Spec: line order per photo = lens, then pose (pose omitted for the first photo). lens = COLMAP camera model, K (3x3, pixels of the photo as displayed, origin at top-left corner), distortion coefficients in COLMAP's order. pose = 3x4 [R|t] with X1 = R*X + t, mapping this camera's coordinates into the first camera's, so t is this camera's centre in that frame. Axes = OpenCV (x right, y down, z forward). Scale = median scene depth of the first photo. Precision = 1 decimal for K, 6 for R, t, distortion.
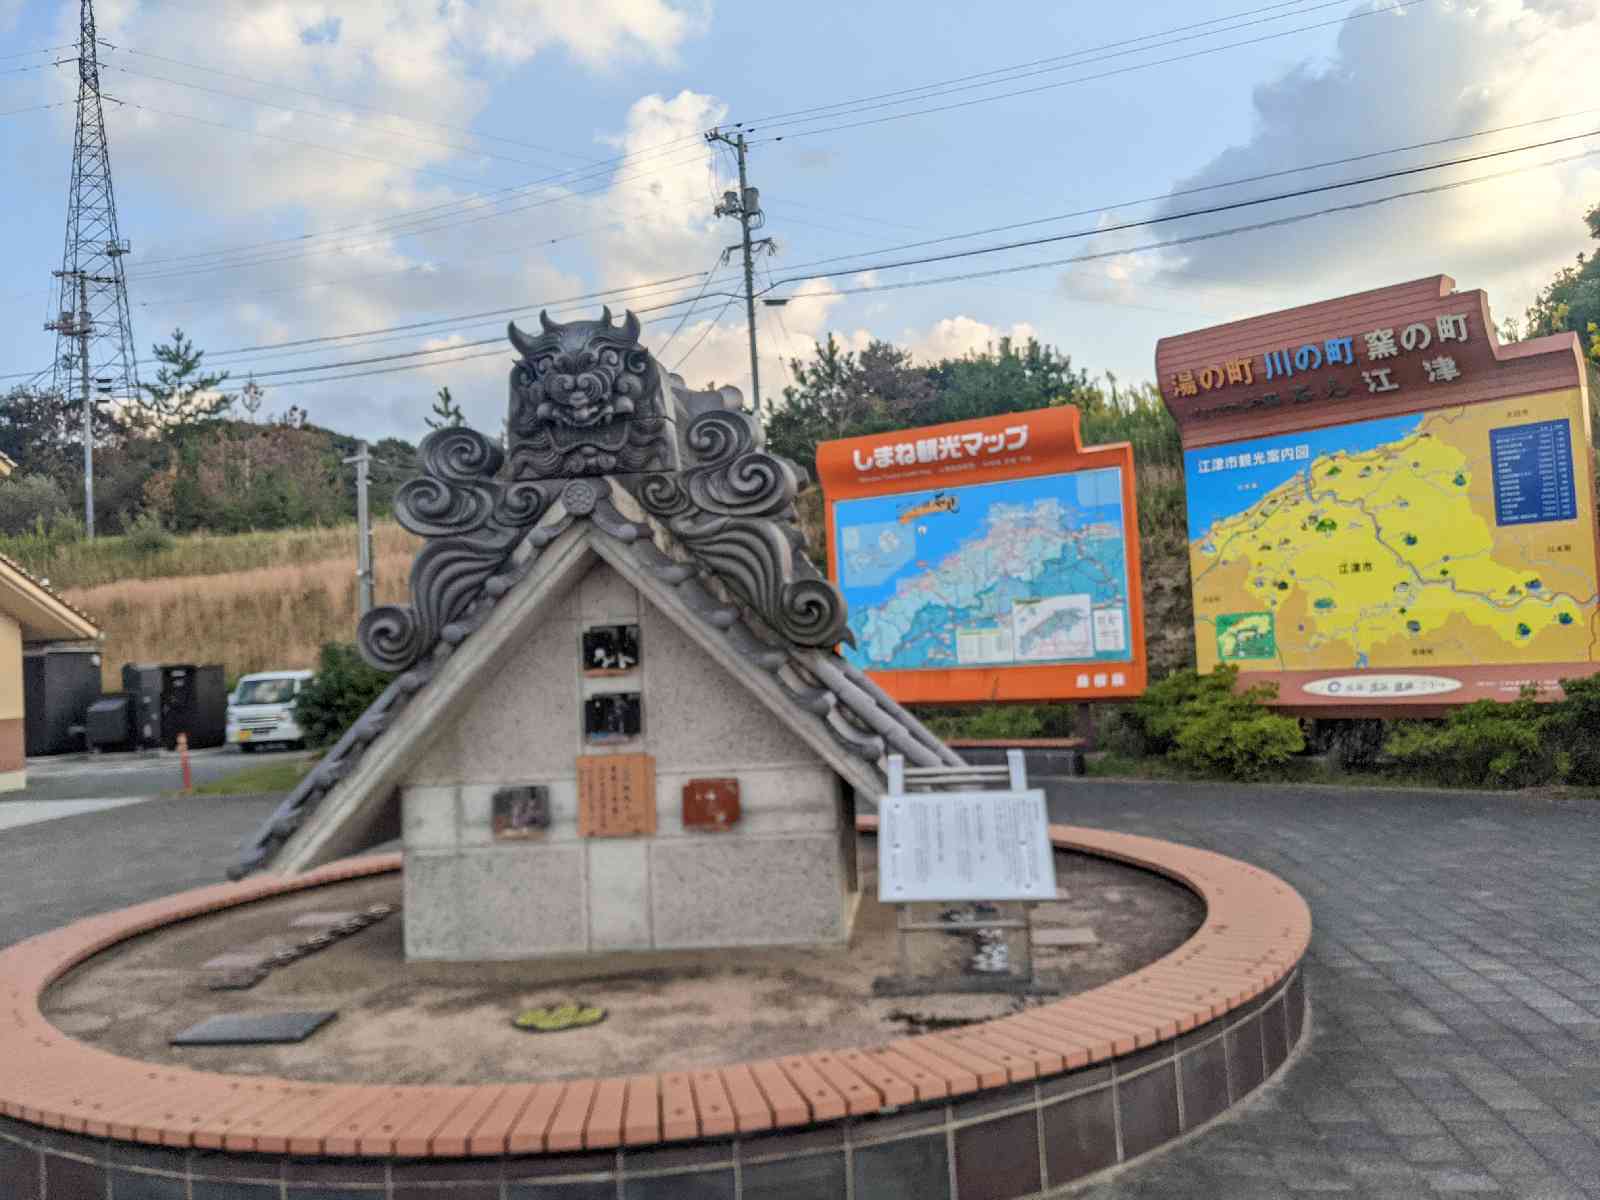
lens RADIAL K [[1079.6, 0, 800.0], [0, 1079.6, 600.0], [0, 0, 1]] dist [0.095247, -0.133086]
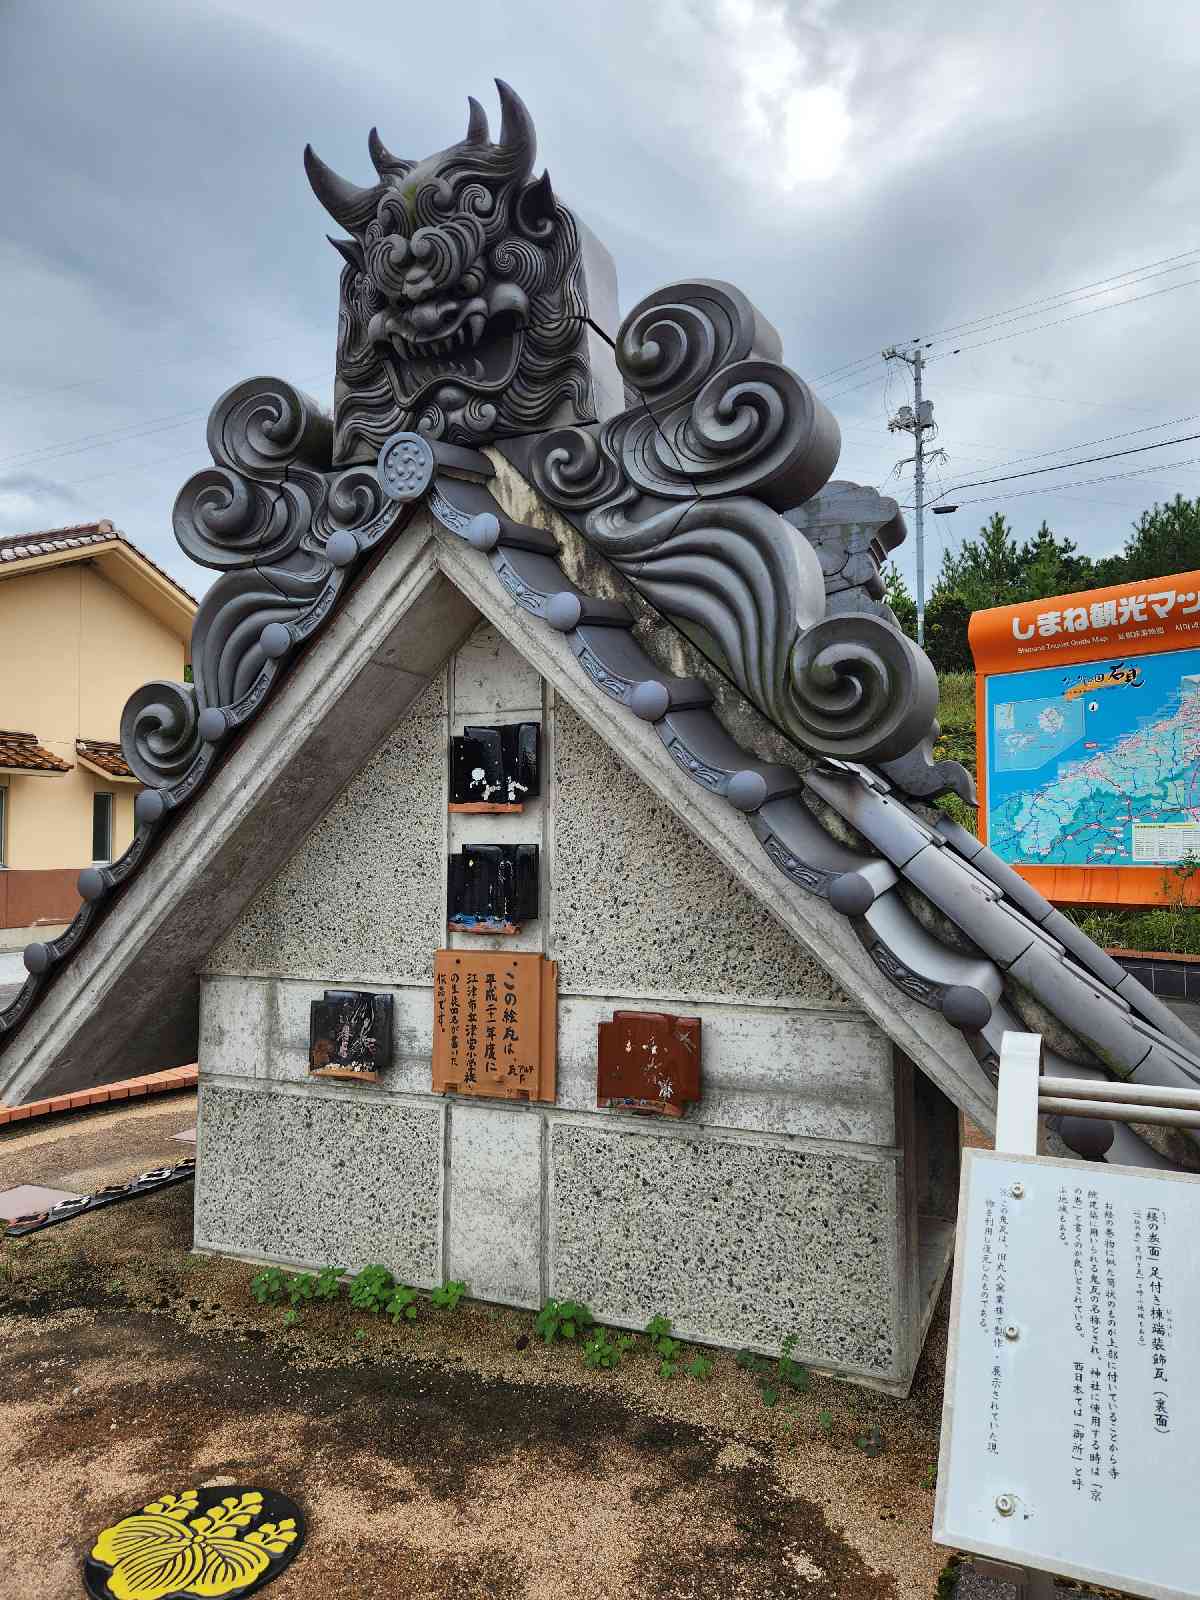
lens RADIAL K [[982.5, 0, 651.6], [0, 982.5, 807.4], [0, 0, 1]] dist [0.055977, -0.036180]
pose [[0.954477, 0.038041, -0.295848, 0.055198], [-0.033709, 0.999237, 0.019732, 0.053542], [0.296373, -0.008861, 0.955031, 0.536360]]
